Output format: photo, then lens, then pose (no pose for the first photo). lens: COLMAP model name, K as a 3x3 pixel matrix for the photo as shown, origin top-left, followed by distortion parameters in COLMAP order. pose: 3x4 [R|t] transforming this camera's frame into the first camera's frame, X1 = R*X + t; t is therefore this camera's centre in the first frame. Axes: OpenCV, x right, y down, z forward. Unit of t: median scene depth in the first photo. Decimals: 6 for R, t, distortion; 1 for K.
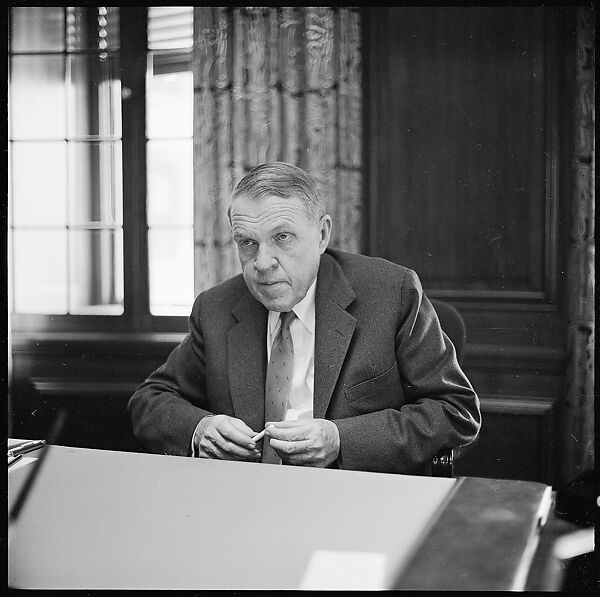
lens RADIAL K [[881.1, 0, 298.9], [0, 881.1, 294.8], [0, 0, 1]] dist [-0.029746, 0.000000]
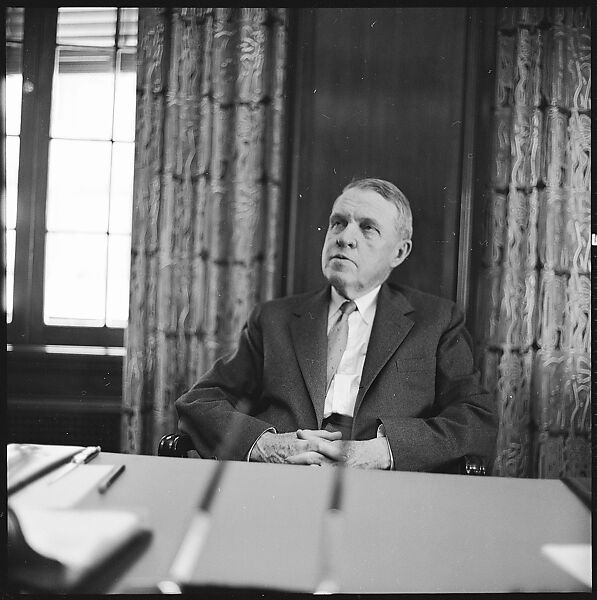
lens RADIAL K [[881.1, 0, 298.2], [0, 881.1, 299.8], [0, 0, 1]] dist [-0.029746, 0.000000]
pose [[0.970414, 0.038624, 0.238338, -0.153021], [-0.033271, 0.999096, -0.026443, 0.013976], [-0.239144, 0.017731, 0.970822, 0.024096]]
